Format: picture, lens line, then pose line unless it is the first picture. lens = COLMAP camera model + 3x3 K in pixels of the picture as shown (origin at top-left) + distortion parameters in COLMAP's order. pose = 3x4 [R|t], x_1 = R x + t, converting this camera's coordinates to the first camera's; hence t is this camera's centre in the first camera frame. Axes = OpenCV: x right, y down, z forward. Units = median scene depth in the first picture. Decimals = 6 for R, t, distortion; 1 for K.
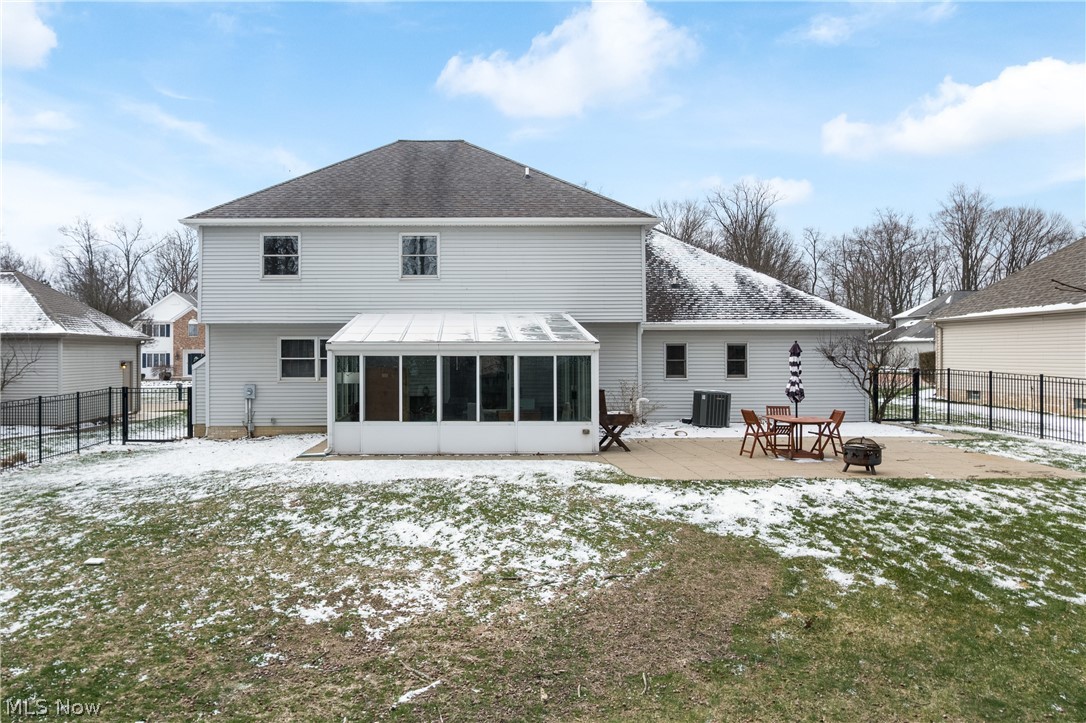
lens RADIAL K [[698.9, 0, 537.8], [0, 698.9, 359.9], [0, 0, 1]] dist [-0.023329, 0.004106]
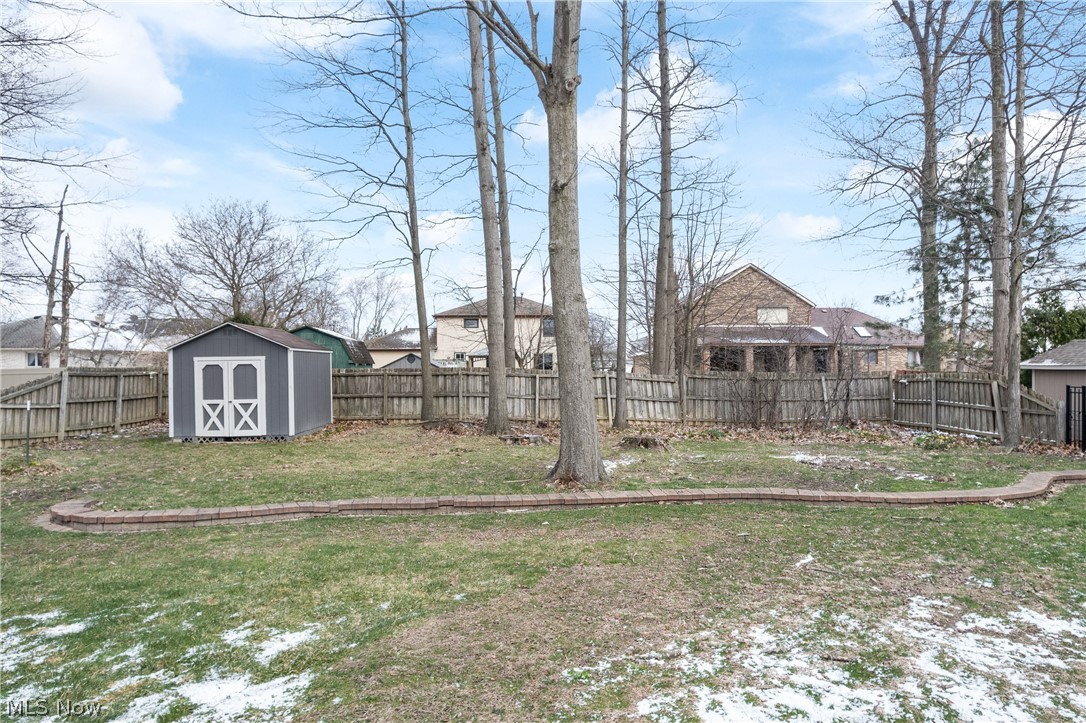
lens RADIAL K [[698.9, 0, 546.6], [0, 698.9, 364.3], [0, 0, 1]] dist [-0.023329, 0.004106]
pose [[-0.999521, 0.004424, 0.030629, 0.184187], [0.004225, 0.999970, -0.006567, 0.073359], [-0.030657, -0.006434, -0.999509, 1.559731]]
